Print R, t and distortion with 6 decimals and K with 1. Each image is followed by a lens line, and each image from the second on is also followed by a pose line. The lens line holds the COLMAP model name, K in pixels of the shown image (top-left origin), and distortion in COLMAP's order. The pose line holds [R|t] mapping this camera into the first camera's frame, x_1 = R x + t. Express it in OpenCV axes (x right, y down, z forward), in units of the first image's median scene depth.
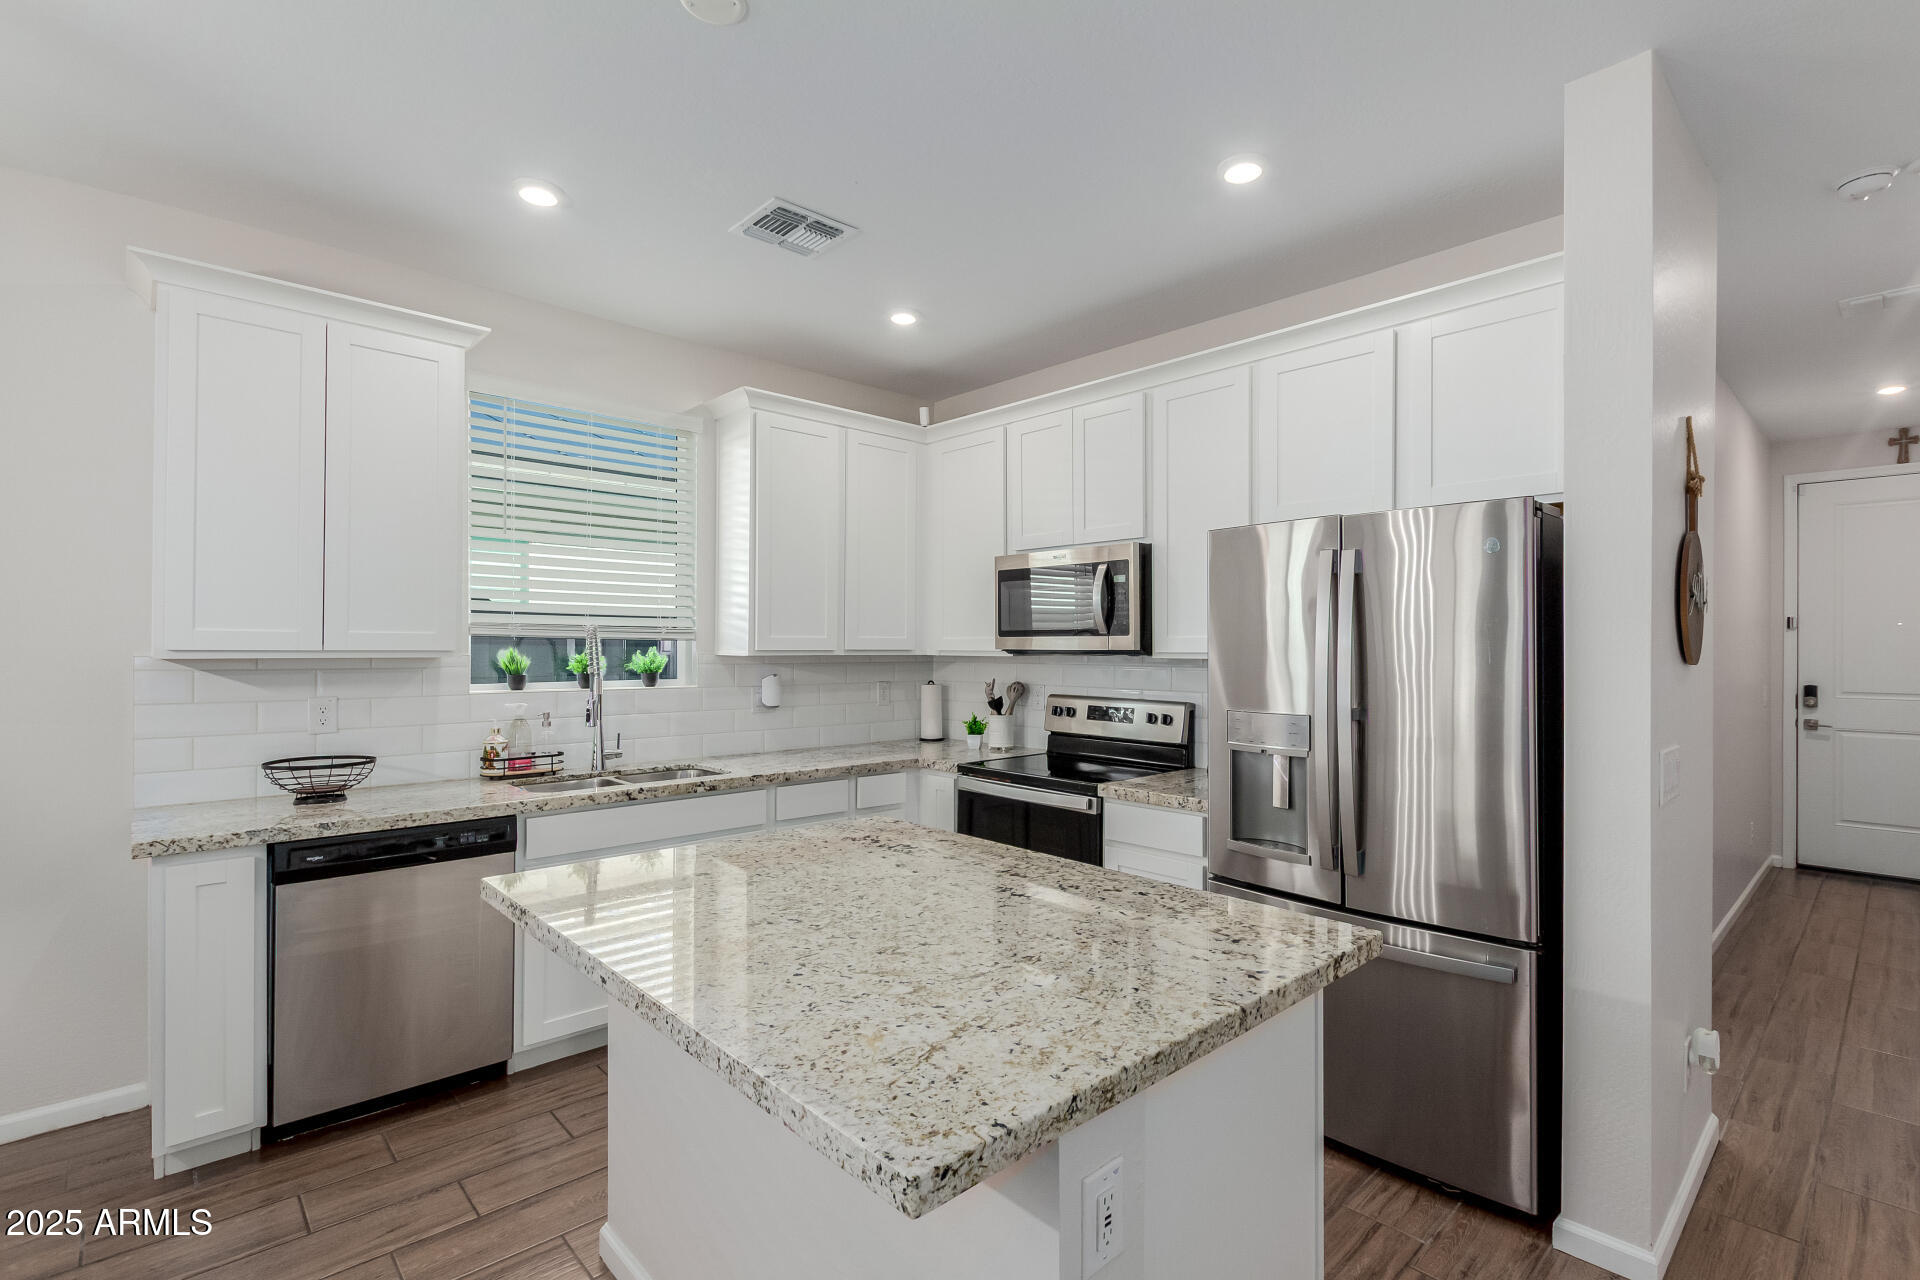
lens RADIAL K [[881.9, 0, 994.9], [0, 881.9, 648.1], [0, 0, 1]] dist [0.007727, -0.003994]
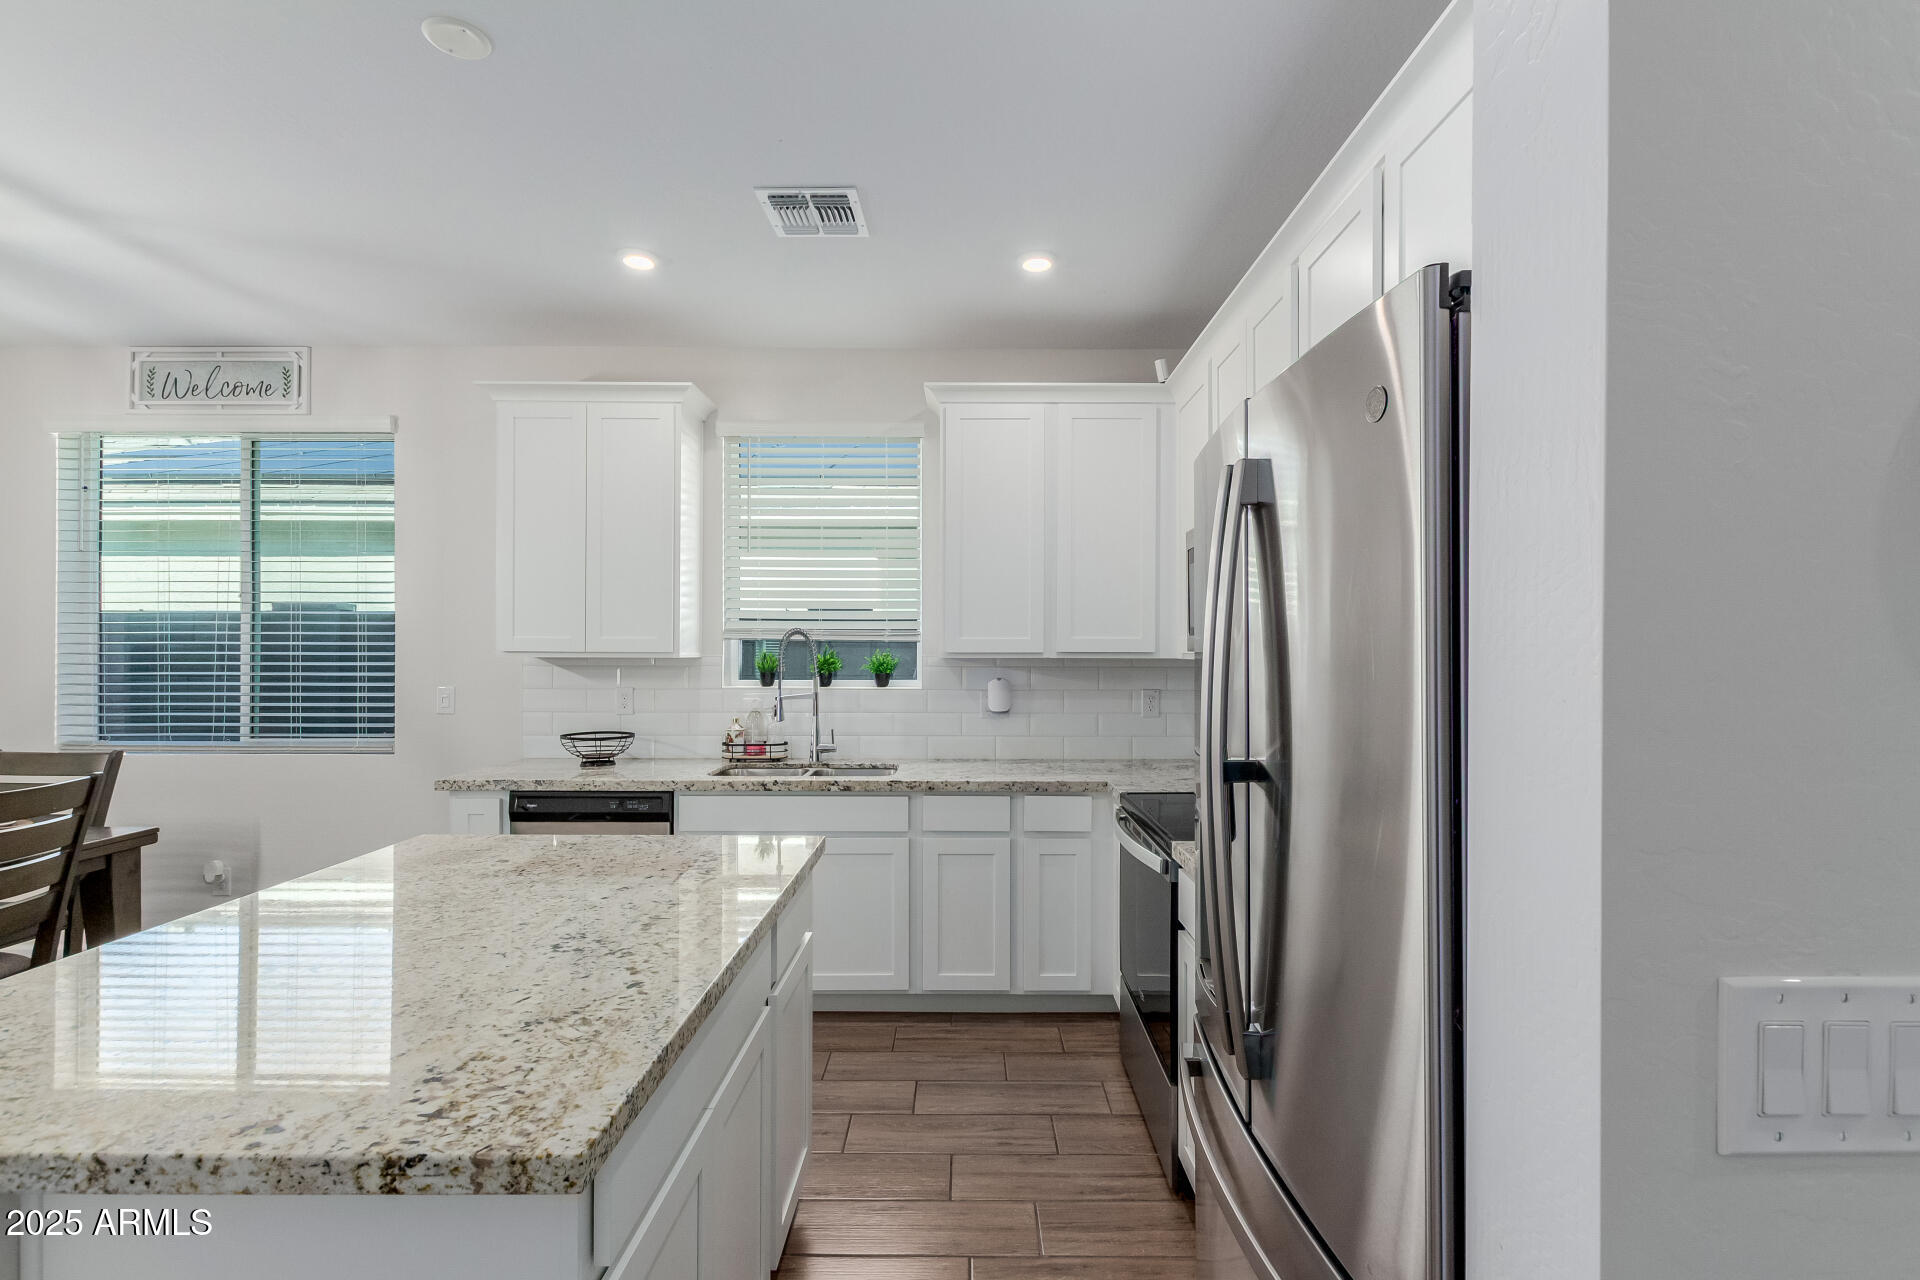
lens RADIAL K [[881.9, 0, 966.7], [0, 881.9, 643.2], [0, 0, 1]] dist [0.007727, -0.003994]
pose [[0.717983, -0.007059, -0.696025, 0.480106], [-0.000720, 0.999941, -0.010884, 0.003884], [0.696060, 0.008316, 0.717935, 0.370930]]
